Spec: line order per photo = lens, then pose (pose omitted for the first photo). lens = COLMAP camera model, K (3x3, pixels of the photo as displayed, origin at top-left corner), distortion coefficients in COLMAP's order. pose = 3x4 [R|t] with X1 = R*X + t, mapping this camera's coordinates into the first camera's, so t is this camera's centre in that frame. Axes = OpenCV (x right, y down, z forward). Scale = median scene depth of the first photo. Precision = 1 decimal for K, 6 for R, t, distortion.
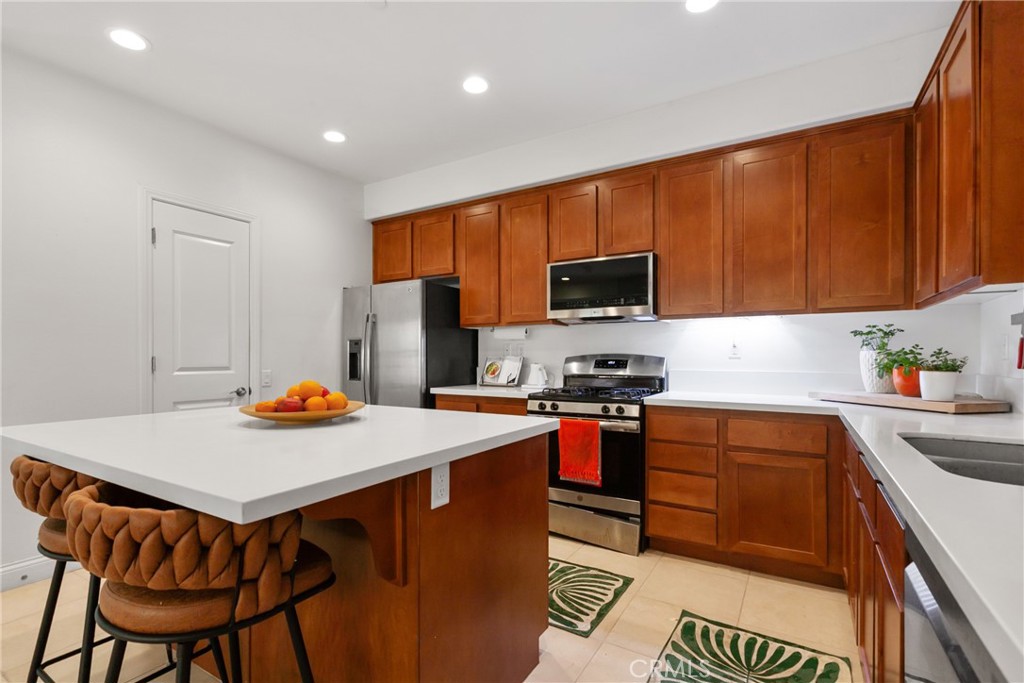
lens RADIAL K [[484.5, 0, 510.9], [0, 484.5, 357.2], [0, 0, 1]] dist [0.000515, -0.000071]
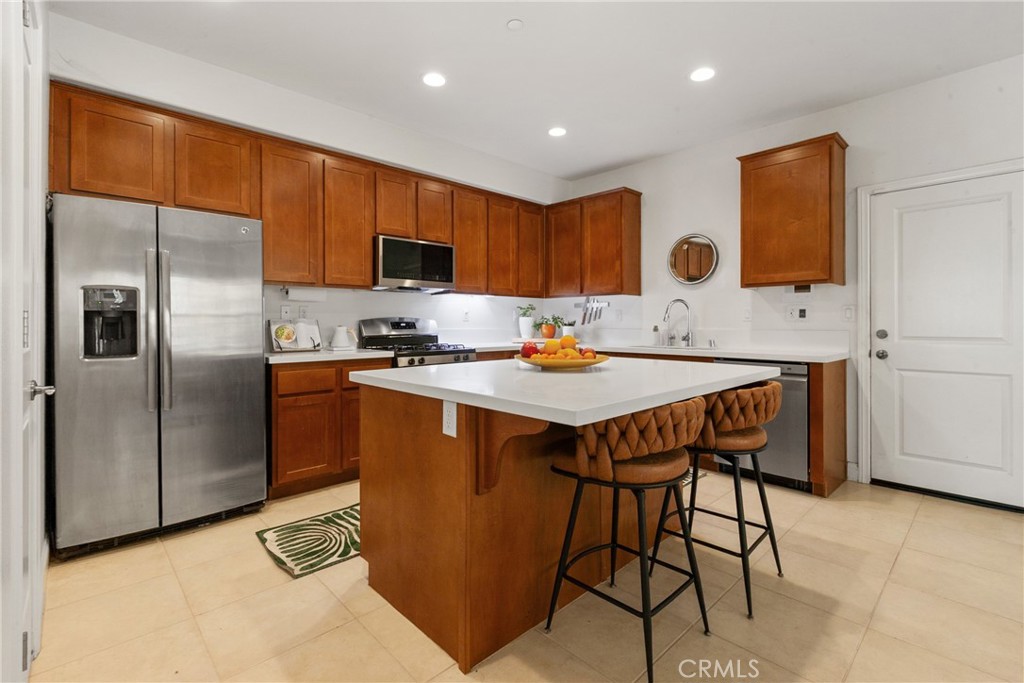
lens RADIAL K [[457.9, 0, 508.3], [0, 457.9, 316.1], [0, 0, 1]] dist [-0.001109, -0.000066]
pose [[0.268339, 0.013949, 0.963224, -1.114679], [0.004191, 0.999869, -0.015647, 0.011995], [-0.963315, 0.008236, 0.268245, 0.574349]]
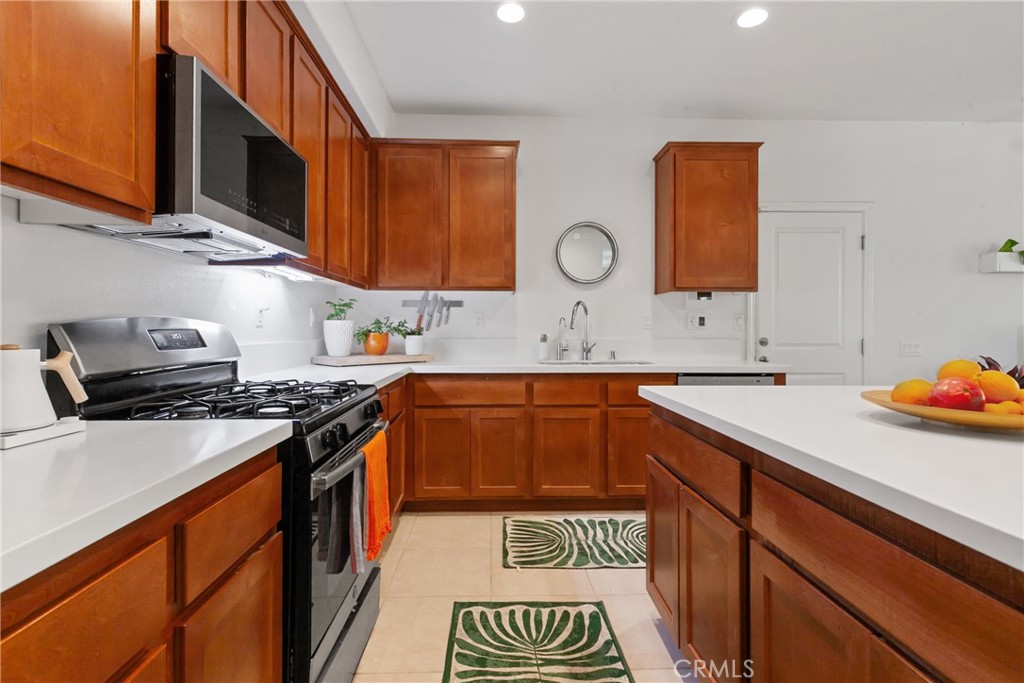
lens RADIAL K [[476.5, 0, 506.3], [0, 476.5, 323.8], [0, 0, 1]] dist [-0.001104, -0.000359]
pose [[-0.538940, 0.005680, 0.842325, -0.438656], [-0.000418, 0.999975, -0.007011, 0.003411], [-0.842344, -0.004131, -0.538924, 1.301443]]
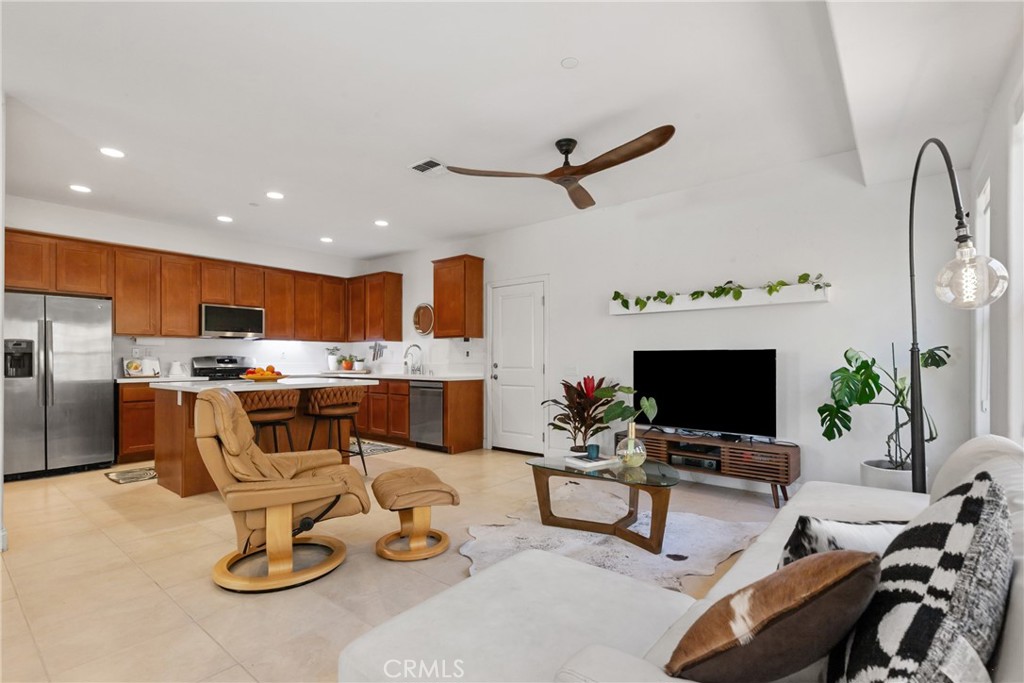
lens RADIAL K [[464.3, 0, 509.6], [0, 464.3, 350.7], [0, 0, 1]] dist [-0.000621, -0.000977]
pose [[0.131487, 0.020380, 0.991108, -1.874017], [0.004325, 0.999767, -0.021132, 0.020682], [-0.991308, 0.007065, 0.131369, -0.407189]]
